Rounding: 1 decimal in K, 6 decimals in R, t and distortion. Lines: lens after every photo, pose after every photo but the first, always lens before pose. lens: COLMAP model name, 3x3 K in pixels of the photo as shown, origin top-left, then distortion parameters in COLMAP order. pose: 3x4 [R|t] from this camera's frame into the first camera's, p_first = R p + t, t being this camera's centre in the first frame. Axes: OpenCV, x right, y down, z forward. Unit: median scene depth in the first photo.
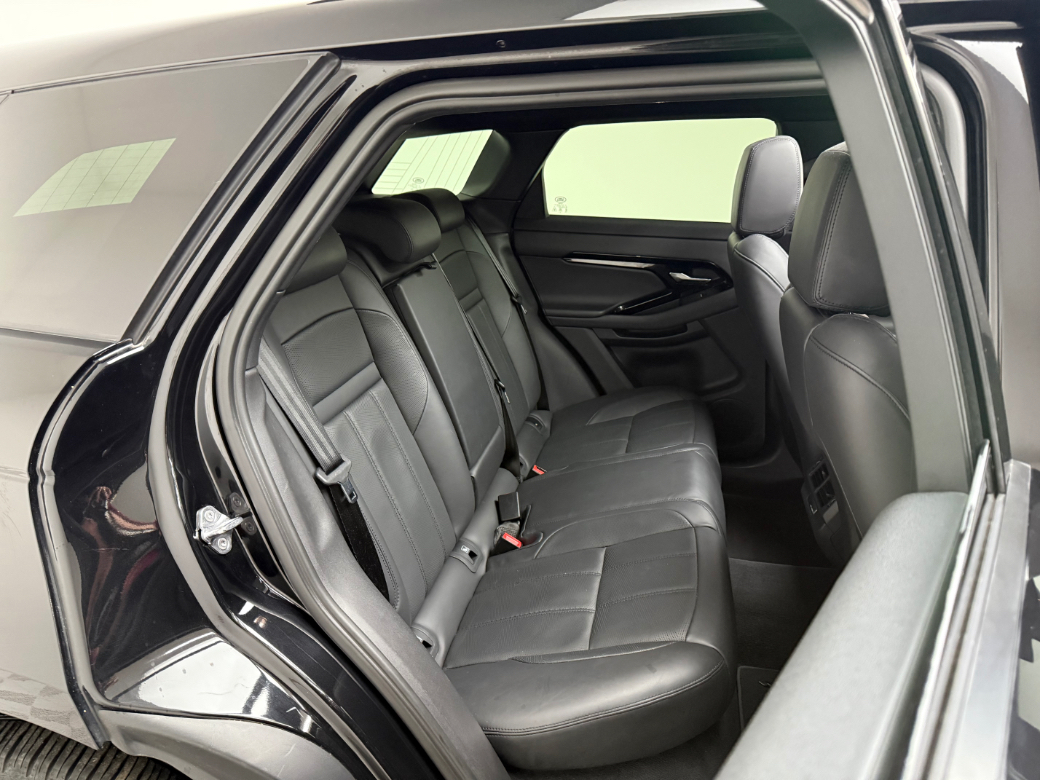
lens RADIAL K [[727.7, 0, 524.7], [0, 727.7, 420.8], [0, 0, 1]] dist [0.093914, -0.076220]
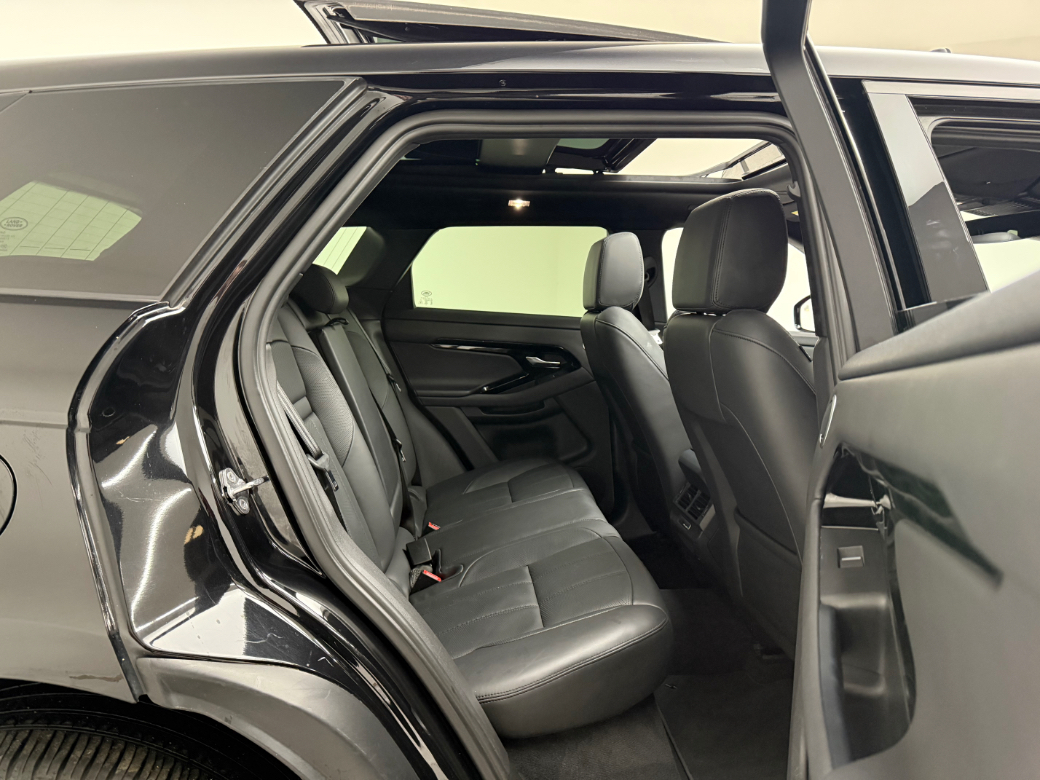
lens RADIAL K [[727.7, 0, 524.7], [0, 727.7, 420.8], [0, 0, 1]] dist [0.093914, -0.076220]
pose [[0.957470, -0.020595, 0.287797, -0.192247], [0.079288, 0.977830, -0.193808, 0.166218], [-0.277425, 0.208384, 0.937876, -0.056230]]
